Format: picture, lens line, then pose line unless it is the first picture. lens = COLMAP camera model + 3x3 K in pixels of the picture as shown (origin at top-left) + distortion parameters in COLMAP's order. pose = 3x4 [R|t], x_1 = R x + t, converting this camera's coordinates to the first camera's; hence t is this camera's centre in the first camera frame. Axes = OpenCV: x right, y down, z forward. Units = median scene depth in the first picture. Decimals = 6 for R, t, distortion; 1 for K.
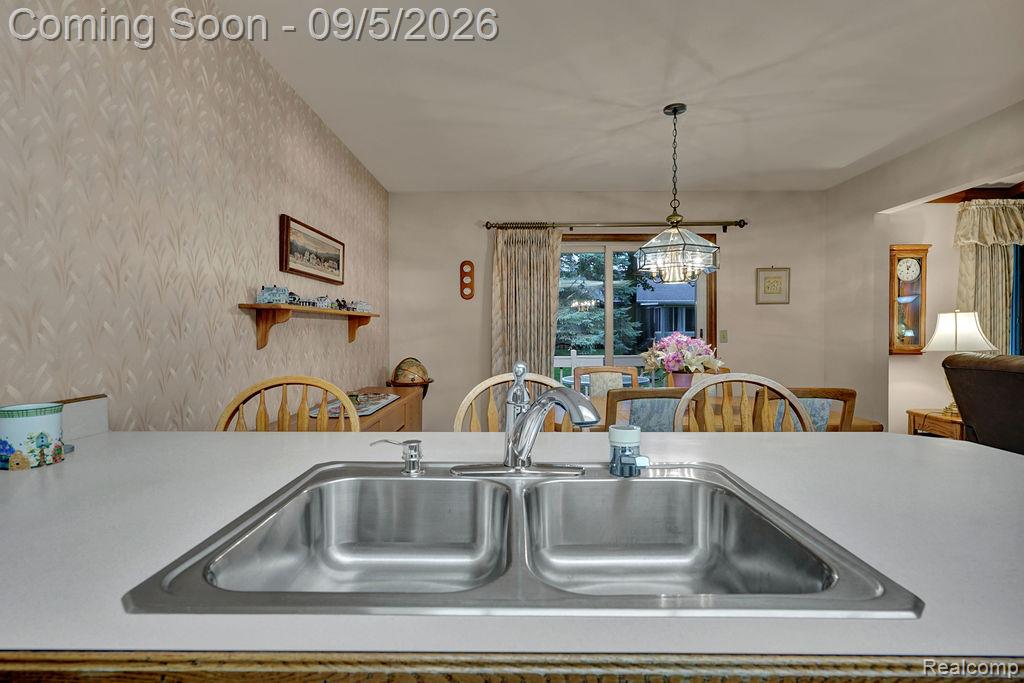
lens RADIAL K [[501.3, 0, 505.2], [0, 501.3, 330.2], [0, 0, 1]] dist [0.001328, 0.000141]
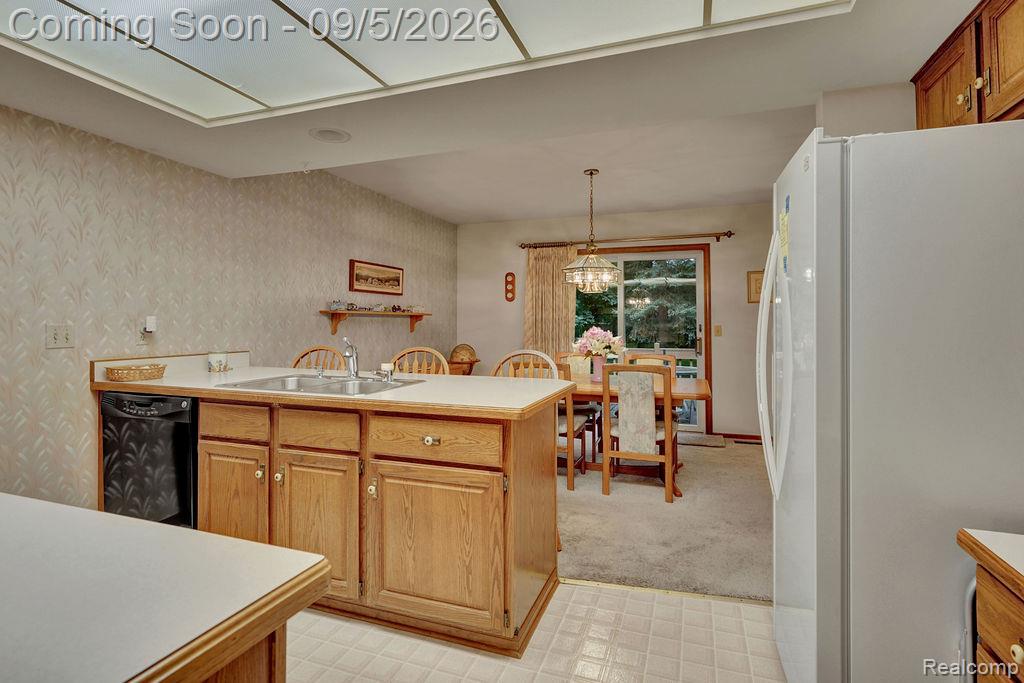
lens RADIAL K [[512.5, 0, 510.9], [0, 512.5, 316.4], [0, 0, 1]] dist [0.000057, -0.000335]
pose [[0.944807, -0.001376, -0.327624, 0.563990], [-0.003265, 0.999902, -0.013615, -0.004940], [0.327611, 0.013933, 0.944710, -0.432216]]
